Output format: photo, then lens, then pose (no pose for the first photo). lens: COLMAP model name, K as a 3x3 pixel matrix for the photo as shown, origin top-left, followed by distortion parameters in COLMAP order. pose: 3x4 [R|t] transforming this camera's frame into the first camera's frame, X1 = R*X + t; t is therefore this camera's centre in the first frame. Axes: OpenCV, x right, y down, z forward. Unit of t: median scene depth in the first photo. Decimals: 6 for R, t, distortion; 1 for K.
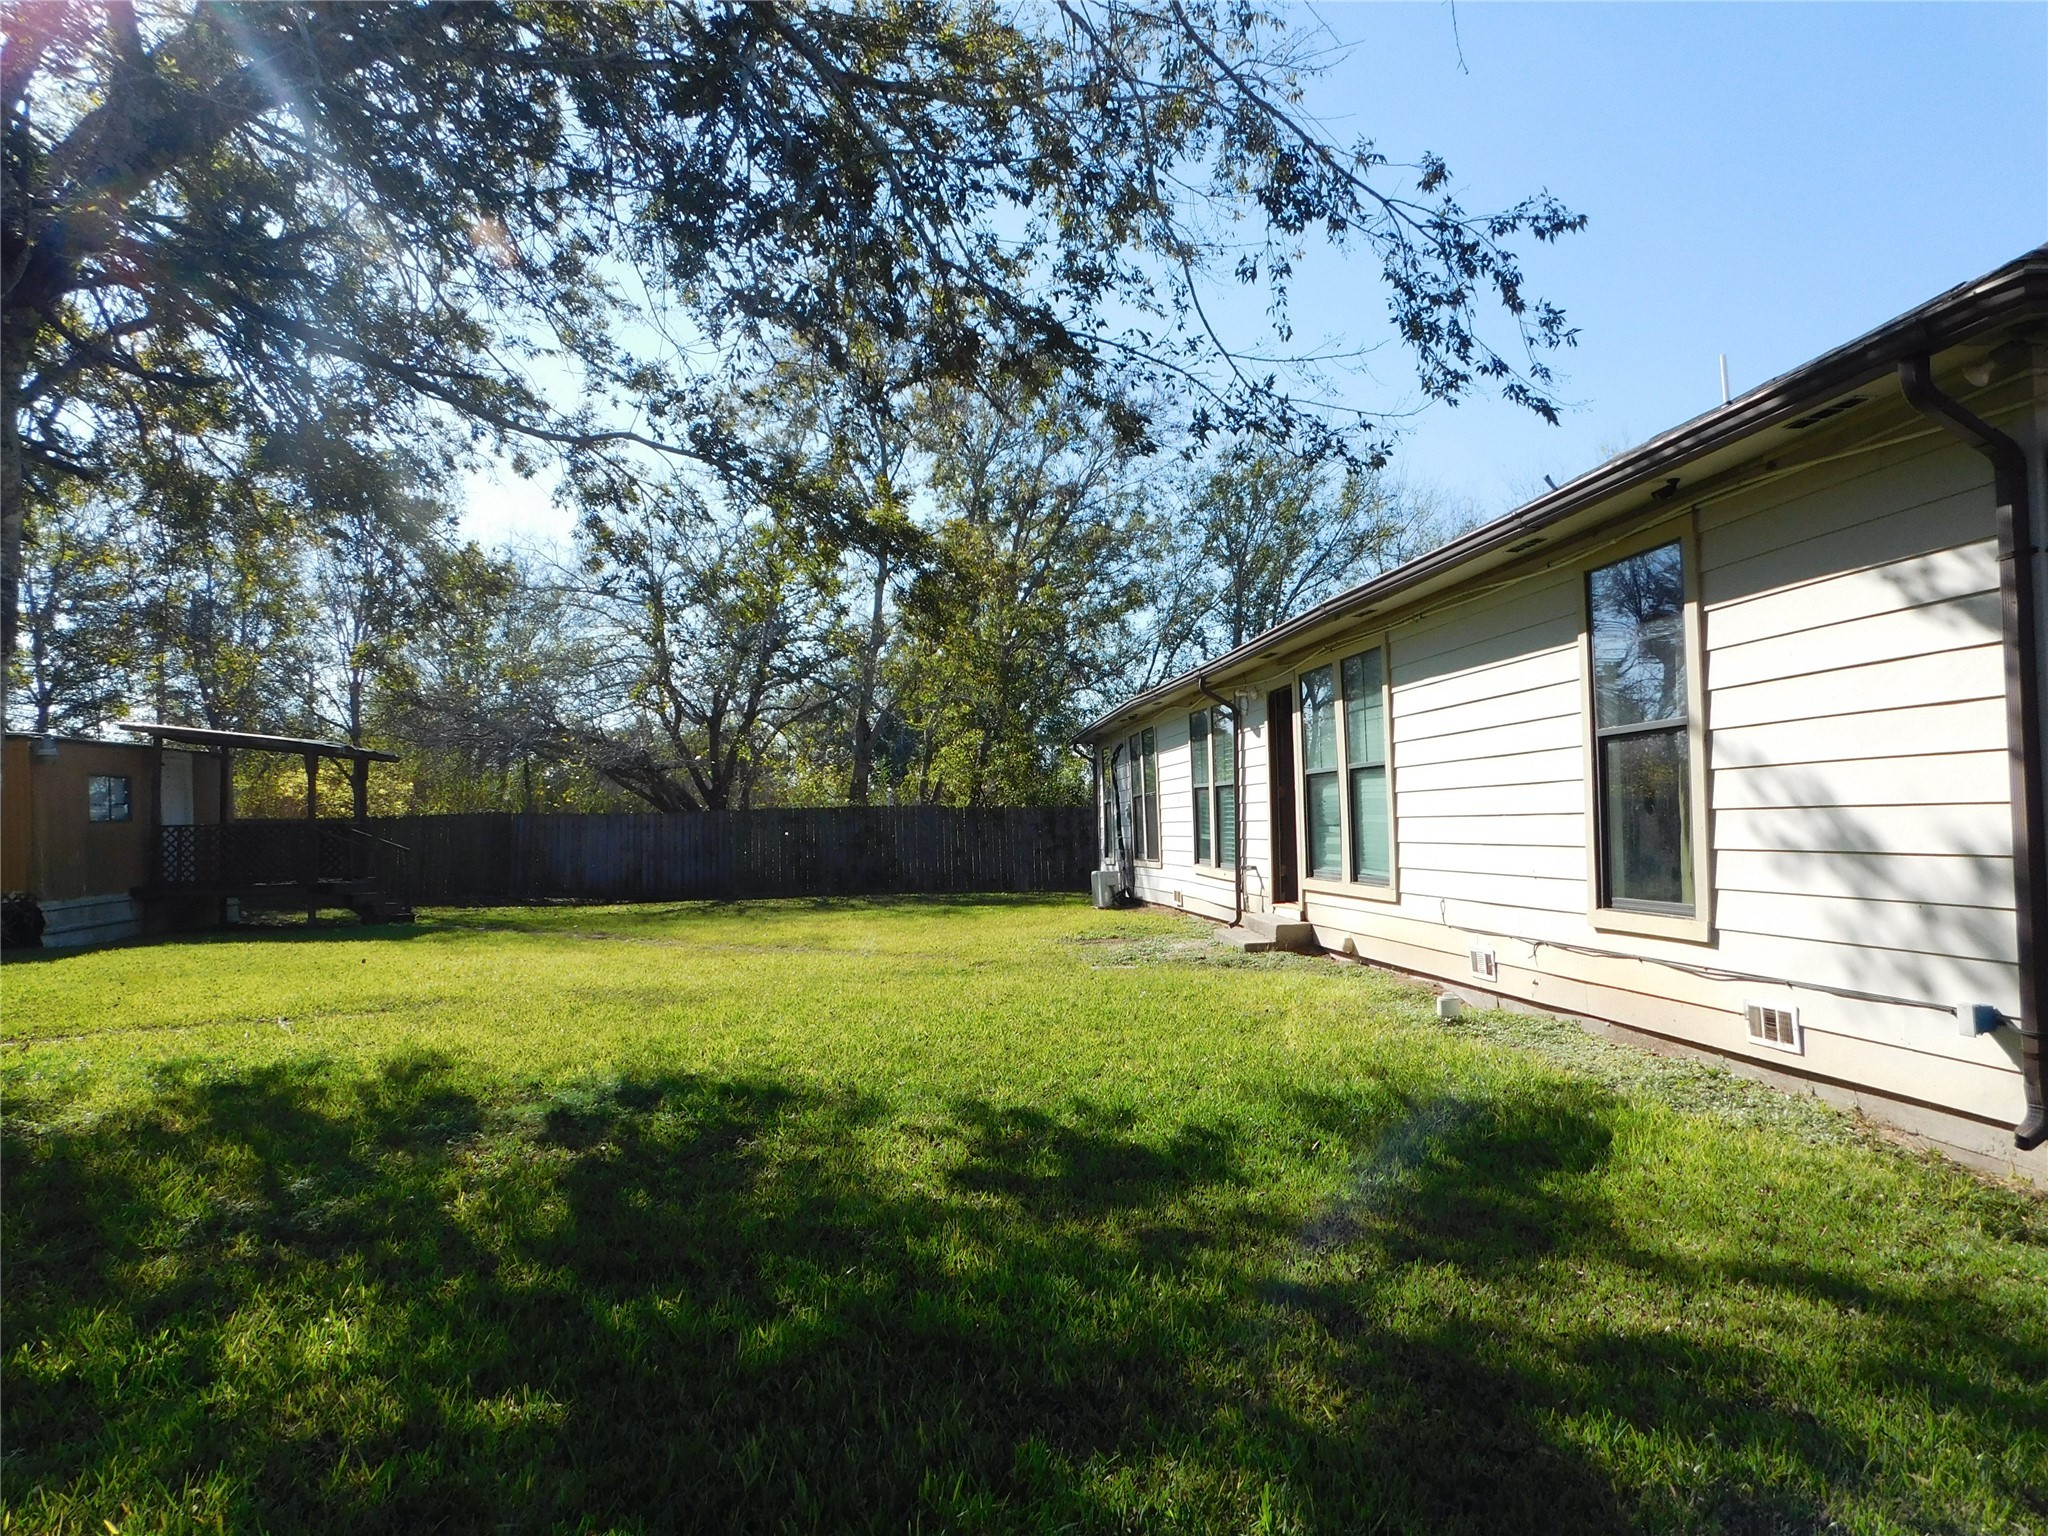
lens RADIAL K [[1366.0, 0, 1019.8], [0, 1366.0, 752.0], [0, 0, 1]] dist [-0.064272, 0.054553]
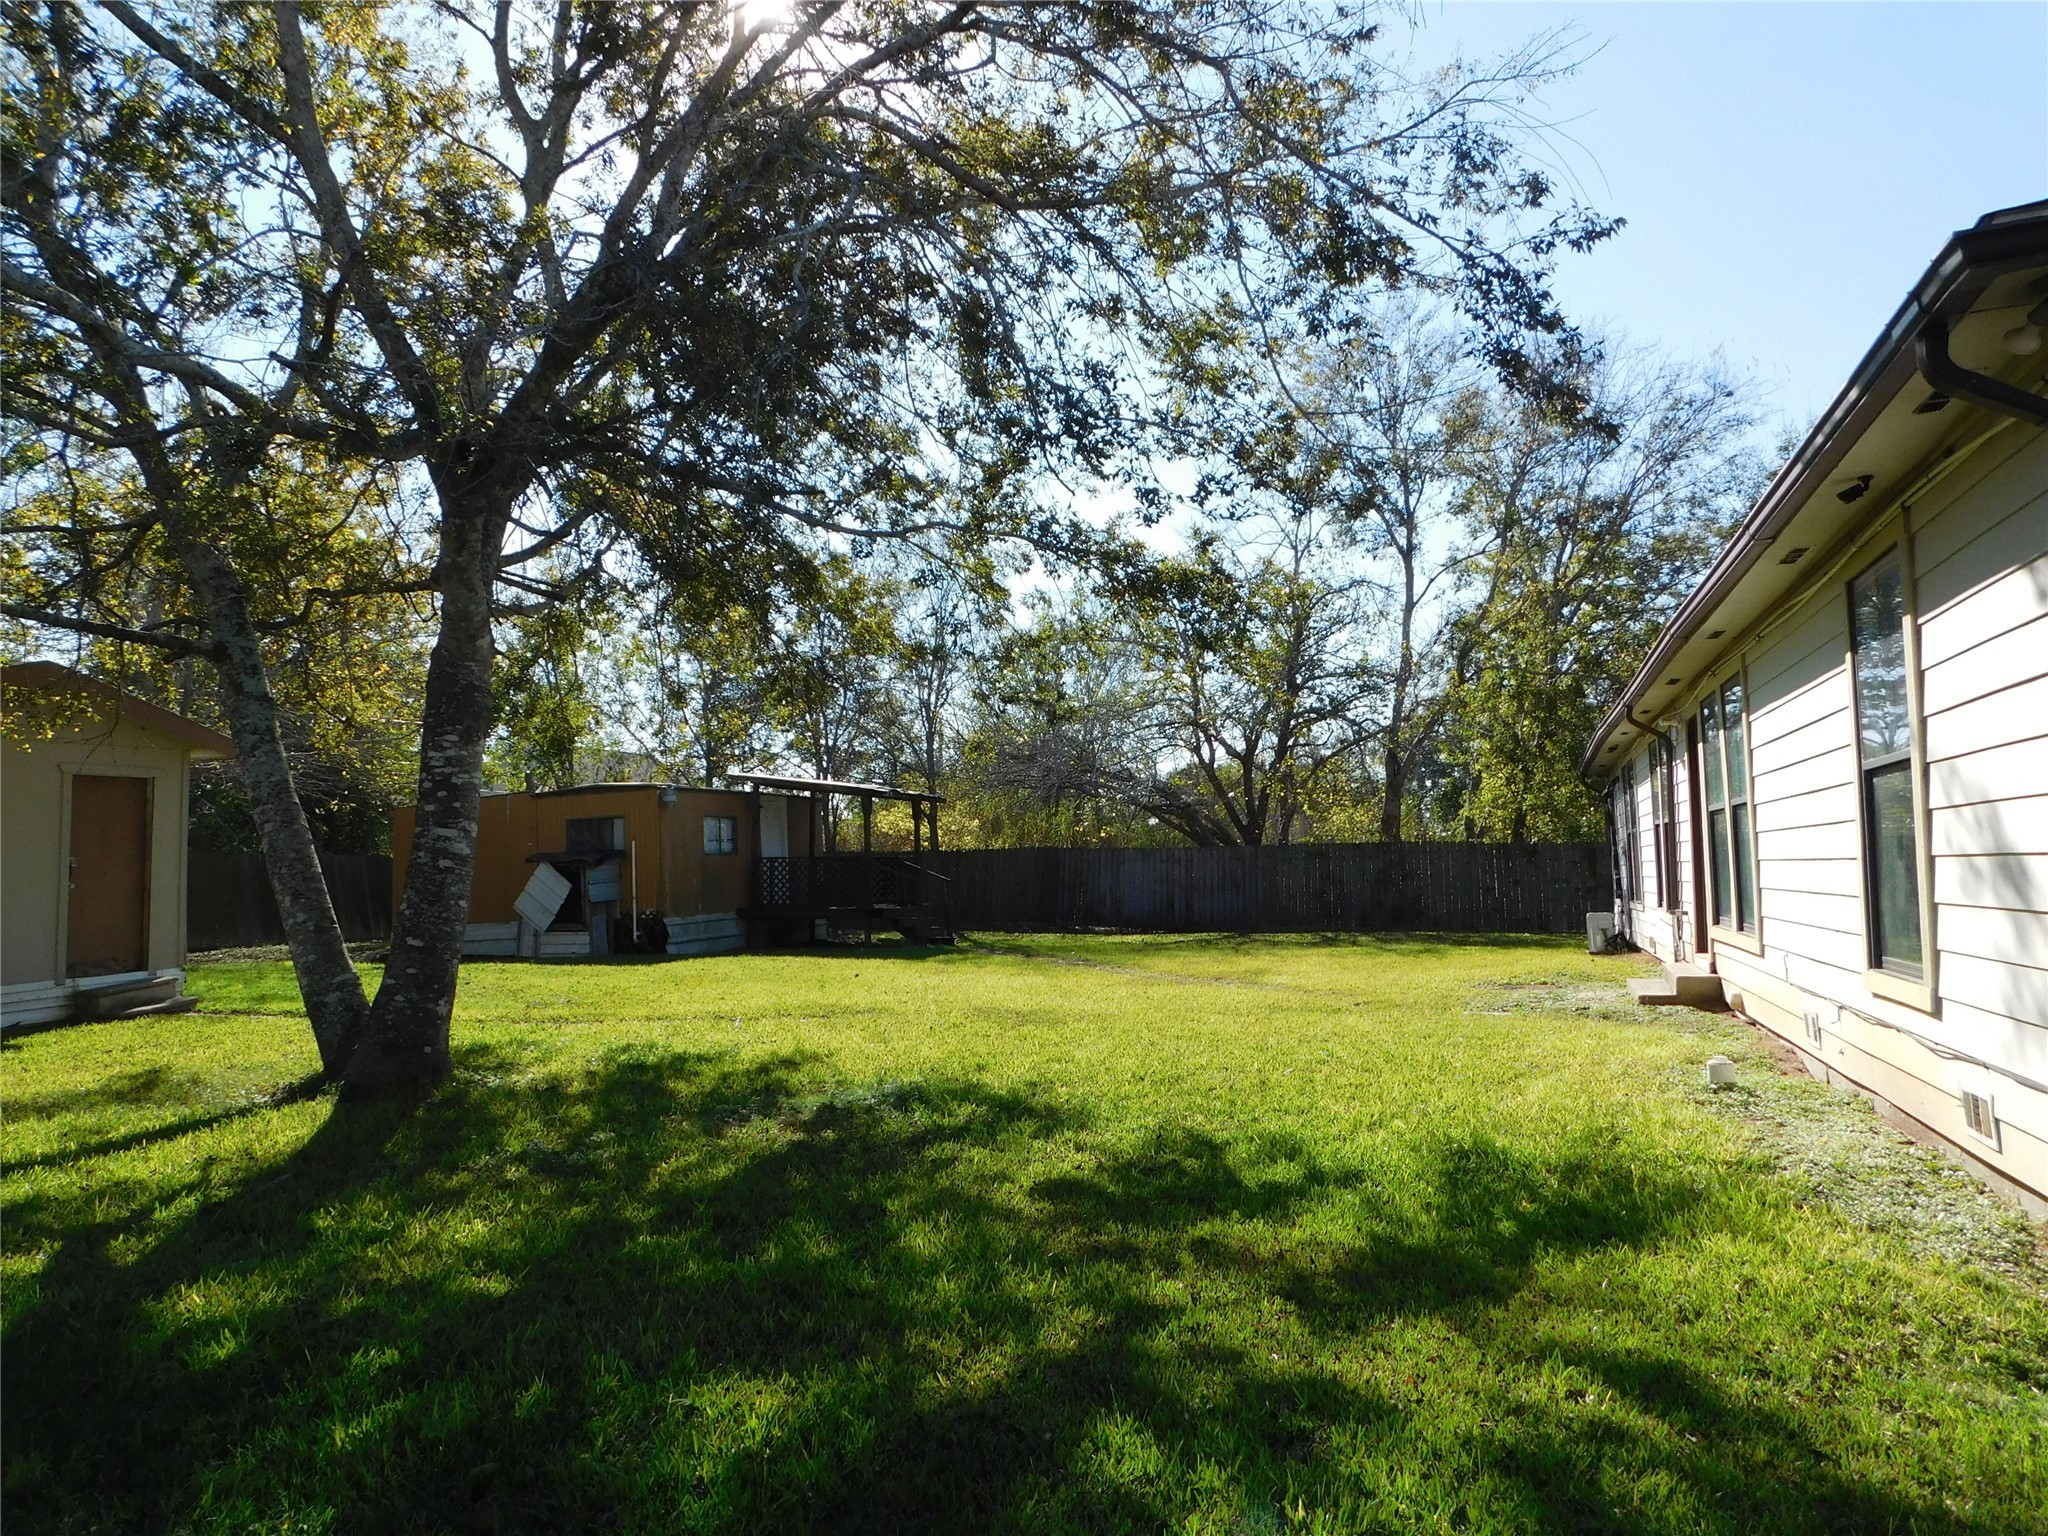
lens RADIAL K [[1365.8, 0, 1018.8], [0, 1365.8, 754.9], [0, 0, 1]] dist [-0.064938, 0.058460]
pose [[0.898820, -0.024532, -0.437630, 0.316582], [0.014594, 0.999554, -0.026059, -0.006578], [0.438074, 0.017036, 0.898777, -0.010867]]
